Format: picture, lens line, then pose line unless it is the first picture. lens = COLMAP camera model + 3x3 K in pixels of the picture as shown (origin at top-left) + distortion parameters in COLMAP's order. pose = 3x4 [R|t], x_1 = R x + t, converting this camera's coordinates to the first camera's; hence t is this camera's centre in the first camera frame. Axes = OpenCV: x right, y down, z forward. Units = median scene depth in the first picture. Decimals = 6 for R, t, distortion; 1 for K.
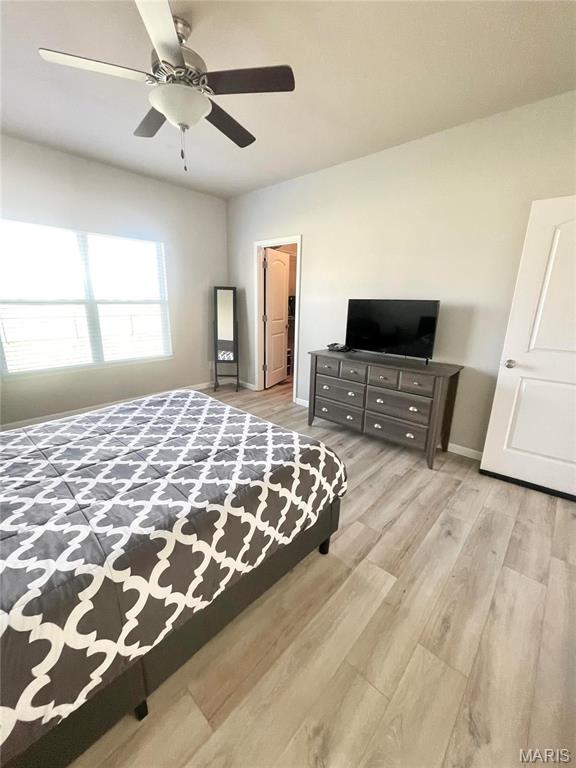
lens RADIAL K [[308.9, 0, 285.7], [0, 308.9, 381.1], [0, 0, 1]] dist [-0.001560, -0.000298]
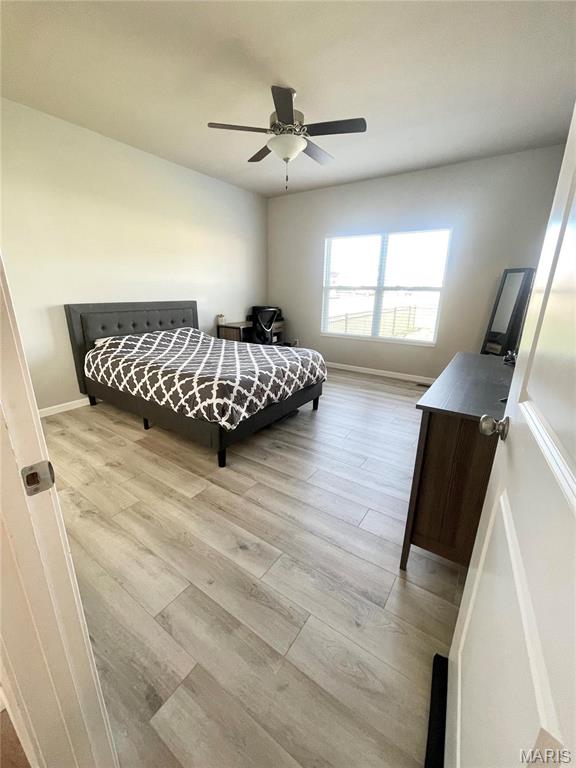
lens RADIAL K [[308.9, 0, 285.7], [0, 308.9, 381.1], [0, 0, 1]] dist [-0.001560, -0.000298]
pose [[0.139804, 0.266534, -0.953632, 1.469058], [-0.266872, 0.937594, 0.222927, -0.173101], [0.953538, 0.223332, 0.202210, 1.011952]]
